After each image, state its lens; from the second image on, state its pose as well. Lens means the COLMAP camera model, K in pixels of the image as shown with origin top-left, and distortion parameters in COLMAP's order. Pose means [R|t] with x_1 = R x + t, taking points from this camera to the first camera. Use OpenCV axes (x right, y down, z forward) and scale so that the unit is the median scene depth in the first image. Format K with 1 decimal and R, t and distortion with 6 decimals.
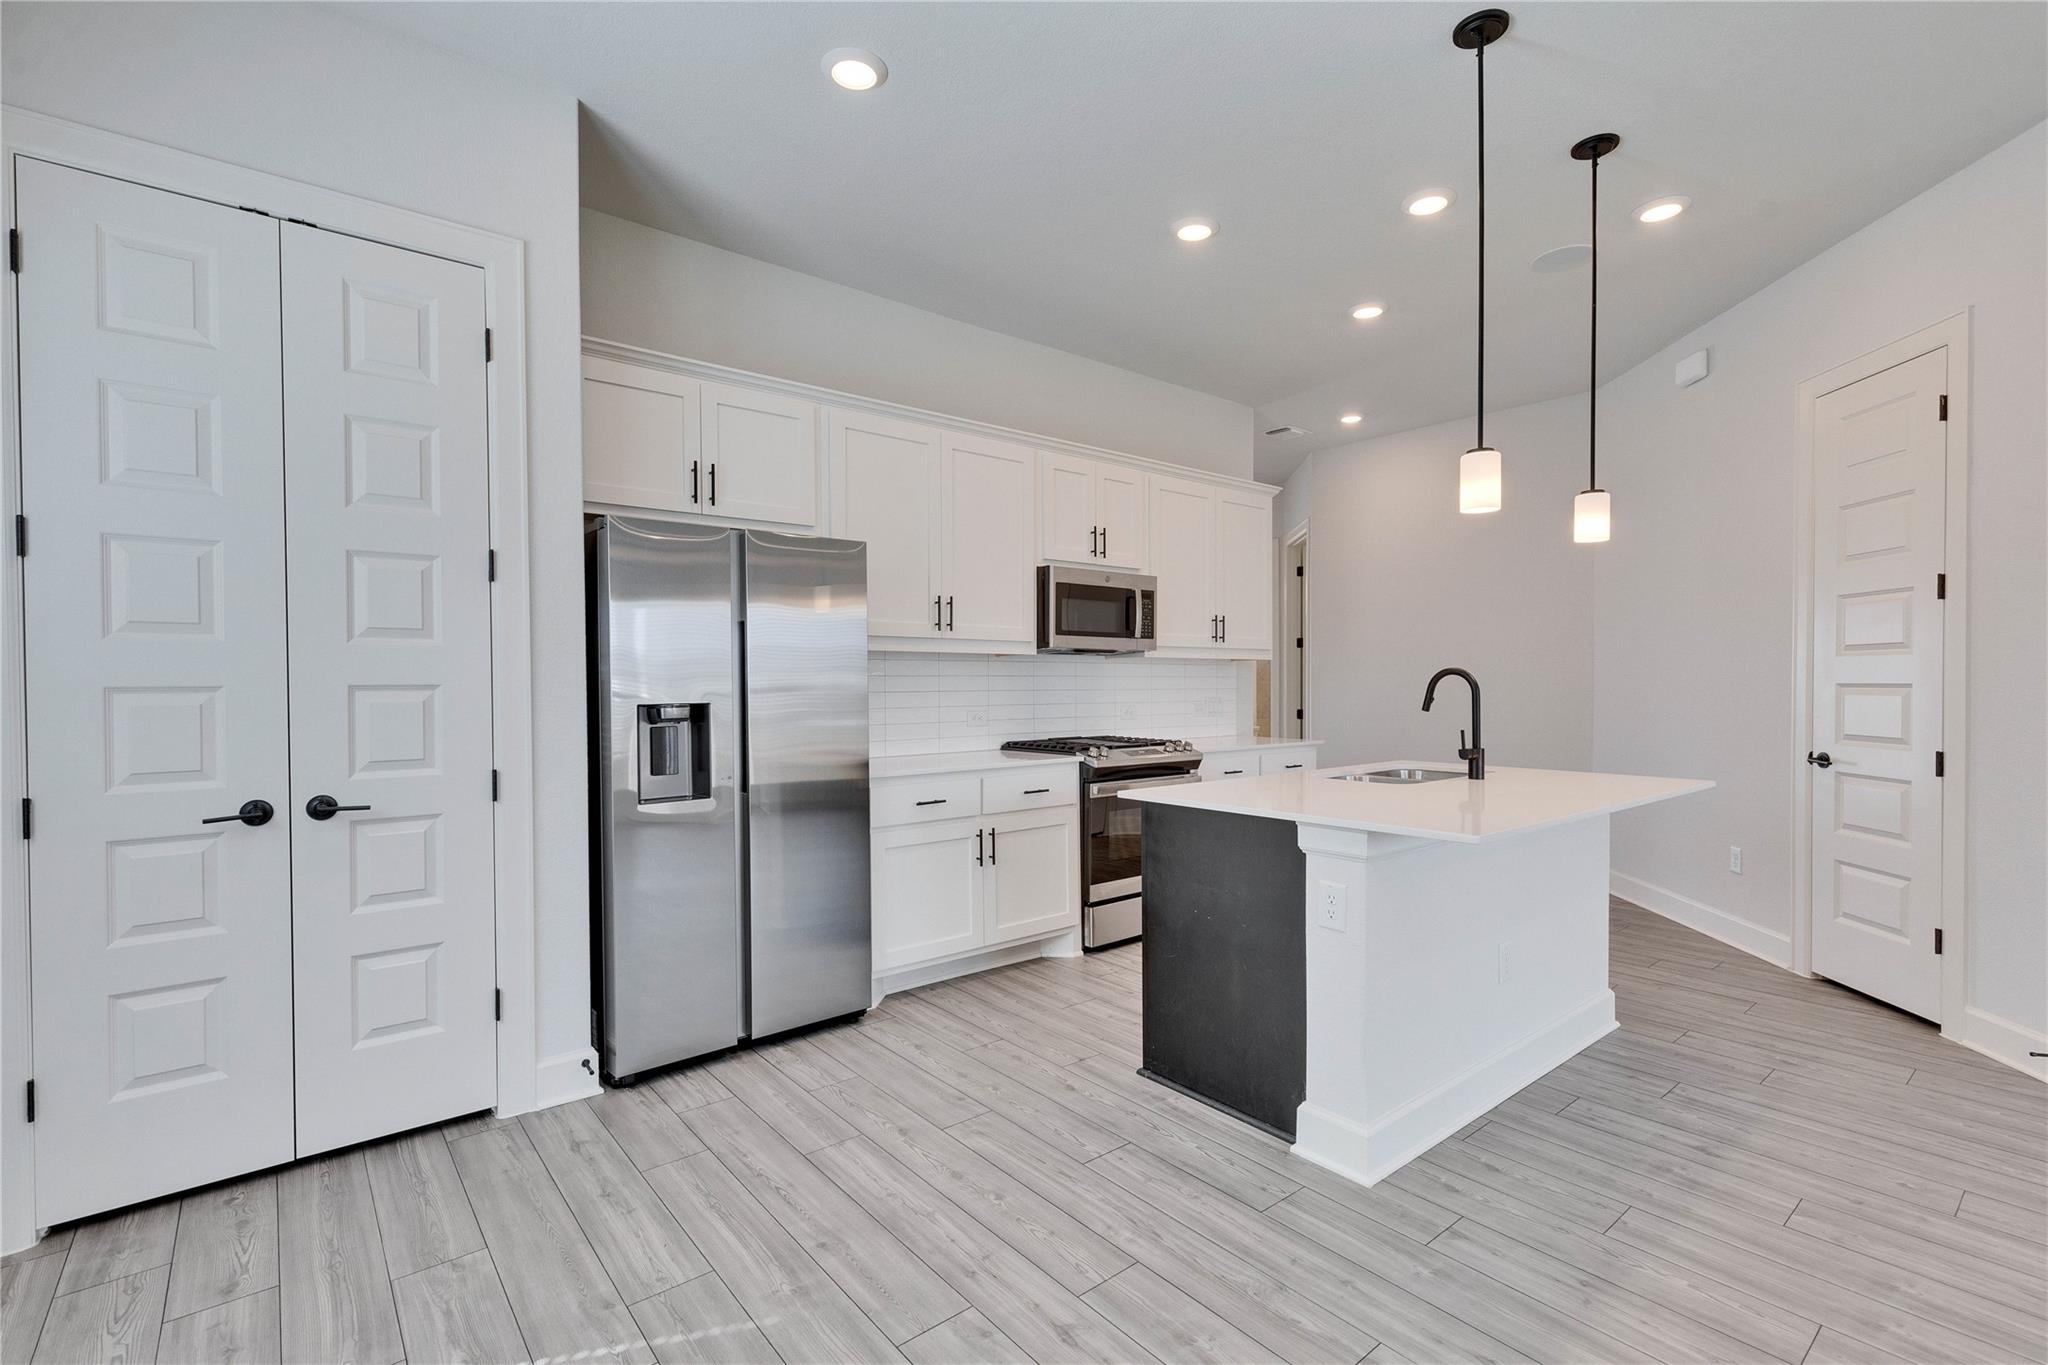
lens RADIAL K [[931.5, 0, 1024.0], [0, 931.5, 682.5], [0, 0, 1]] dist [0.002250, -0.000148]
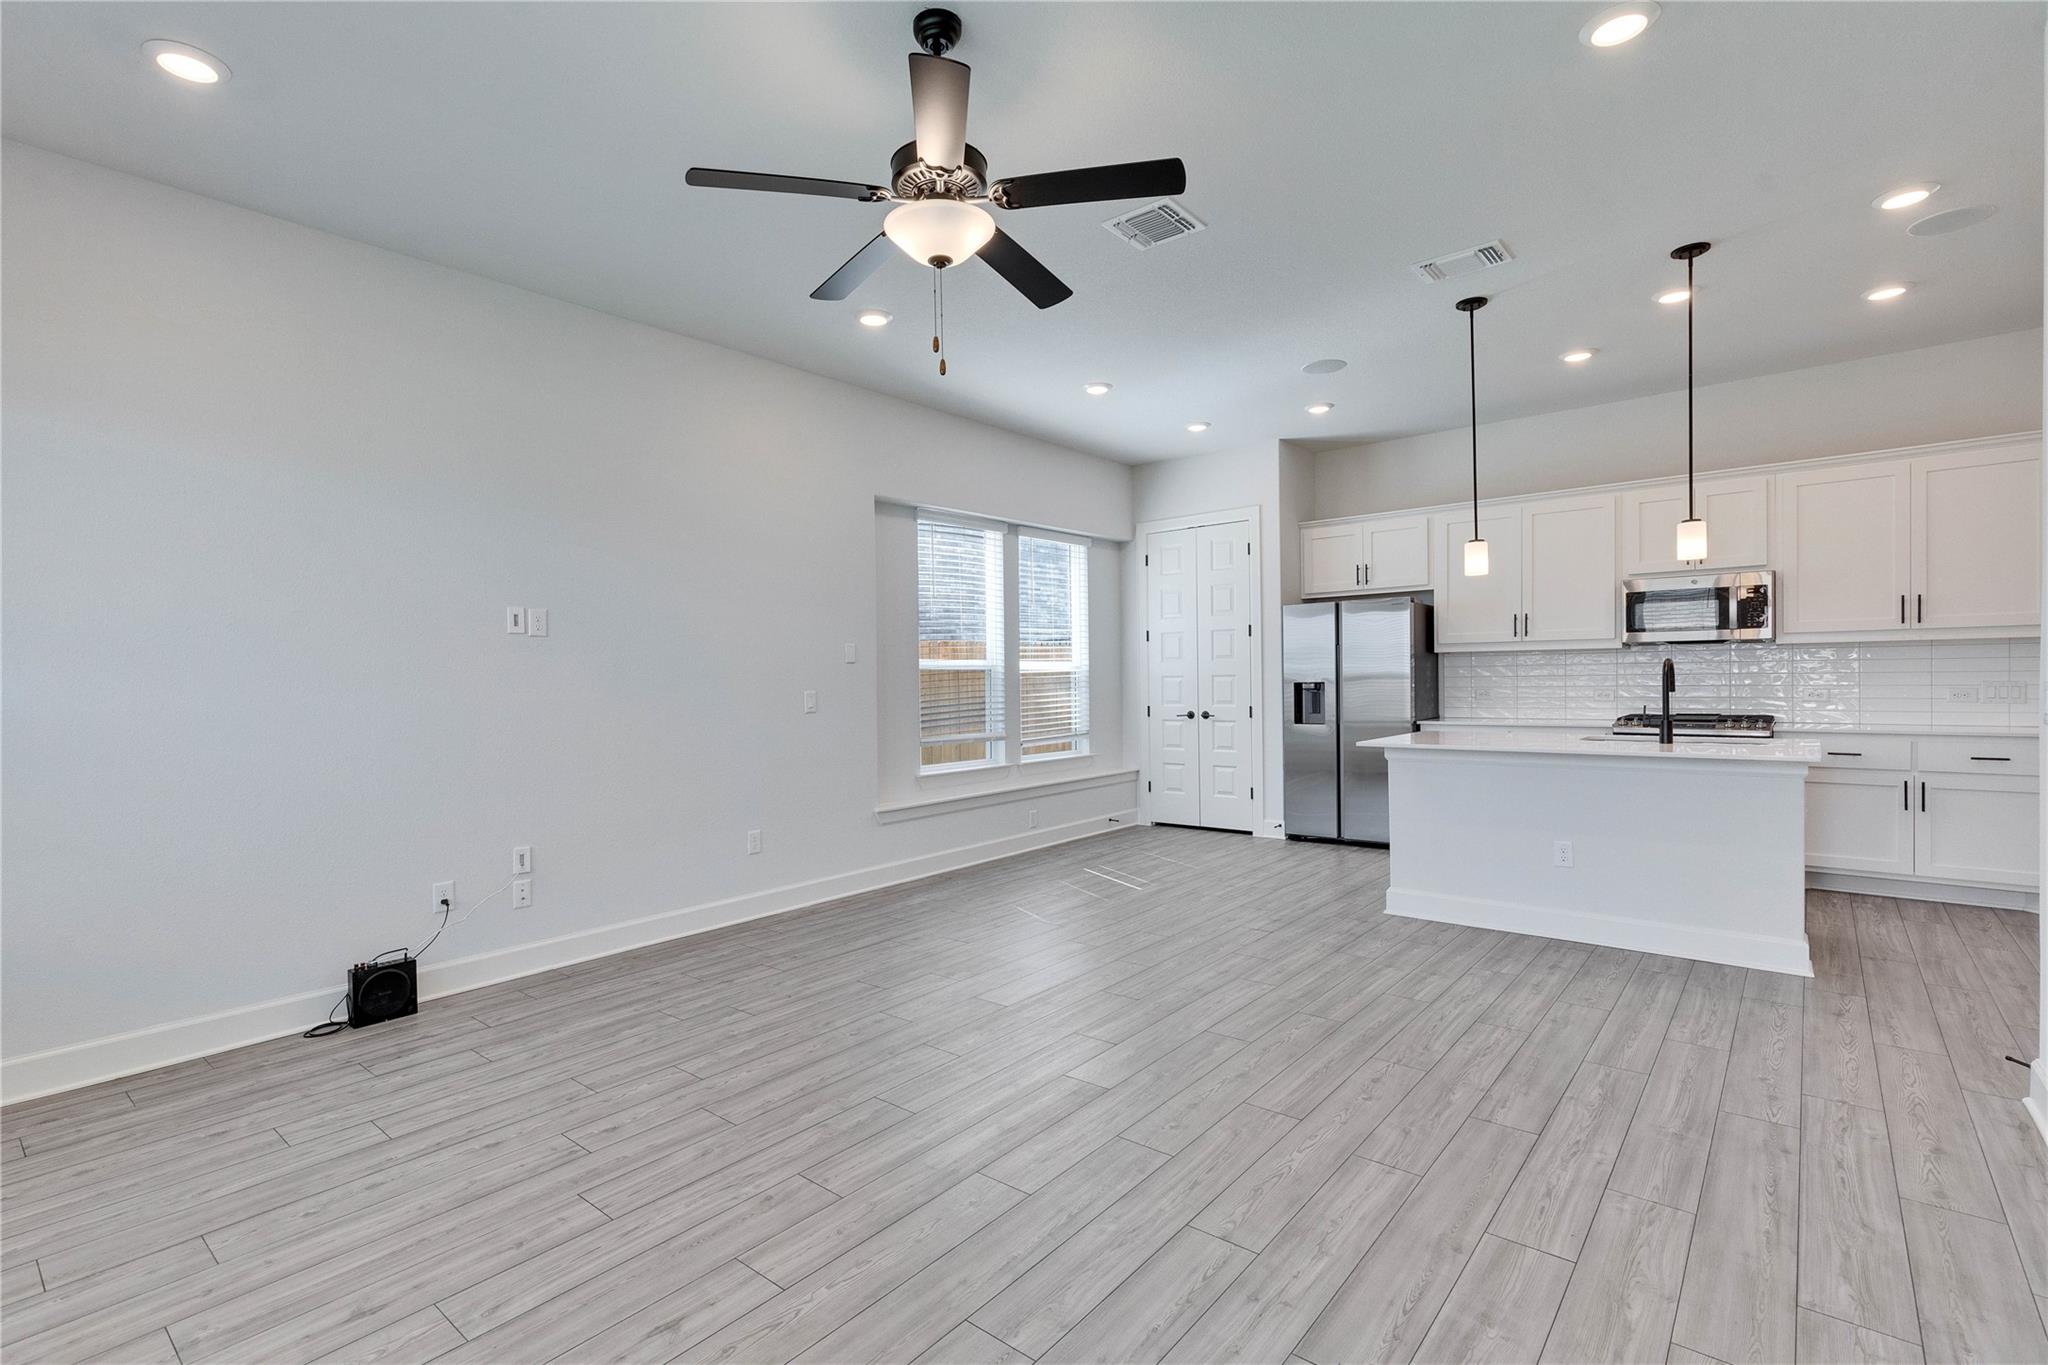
lens RADIAL K [[947.1, 0, 1003.0], [0, 947.1, 683.9], [0, 0, 1]] dist [0.002634, 0.000060]
pose [[0.175458, 0.005889, -0.984469, 1.371904], [0.013094, 0.999880, 0.008315, -0.001762], [0.984400, -0.014350, 0.175360, -0.124126]]
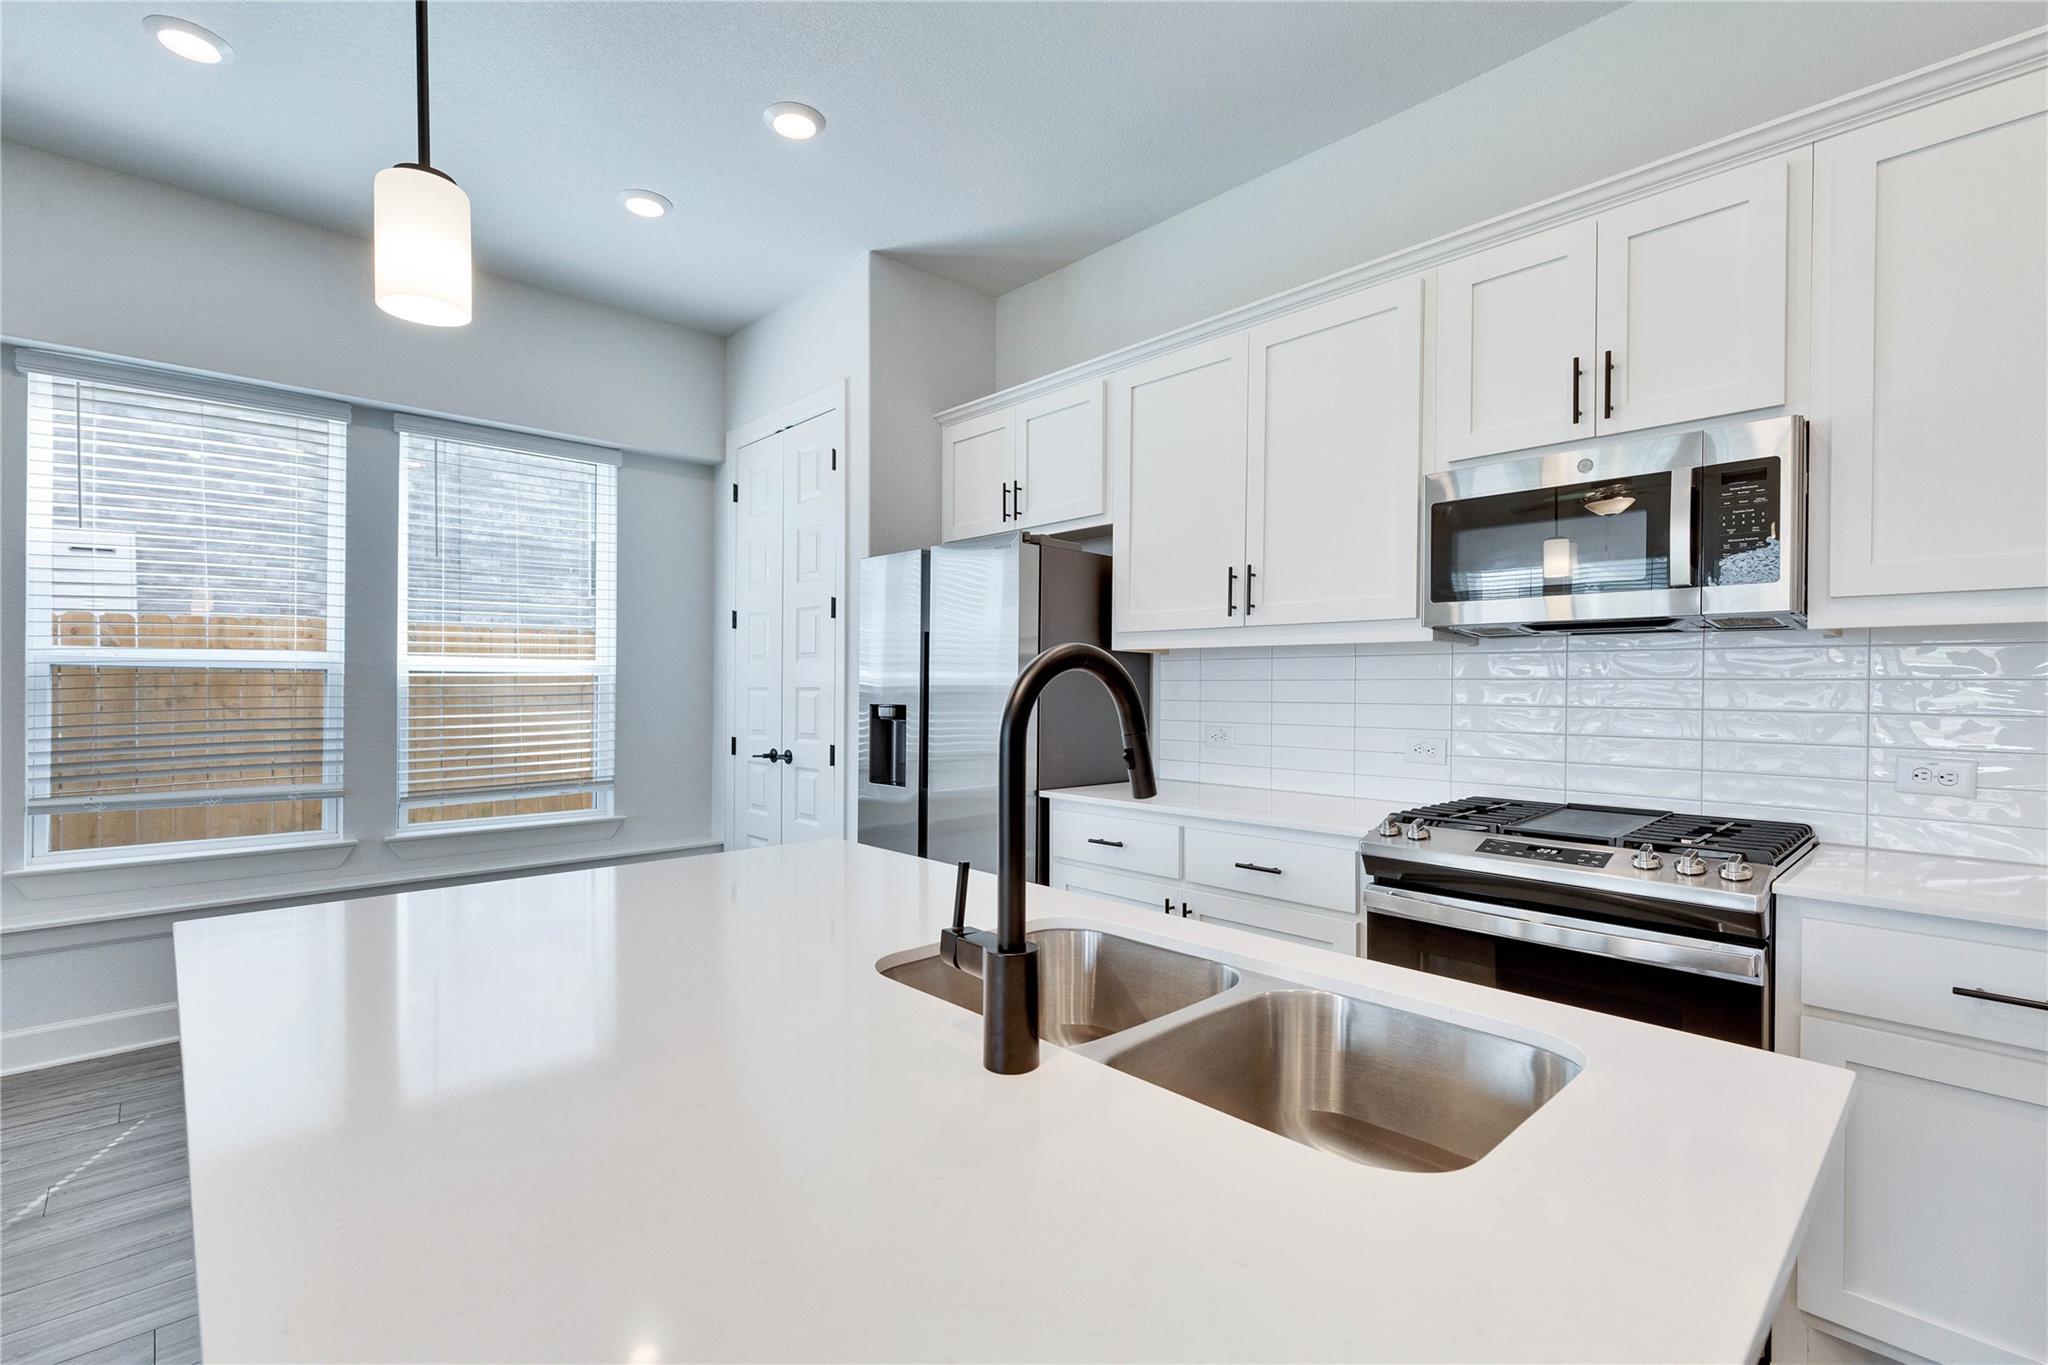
lens RADIAL K [[914.0, 0, 1029.5], [0, 914.0, 687.1], [0, 0, 1]] dist [0.001465, -0.000183]
pose [[0.069627, 0.003318, -0.997568, 0.619515], [-0.005909, 0.999978, 0.002913, -0.002935], [0.997556, 0.005692, 0.069645, 0.833635]]
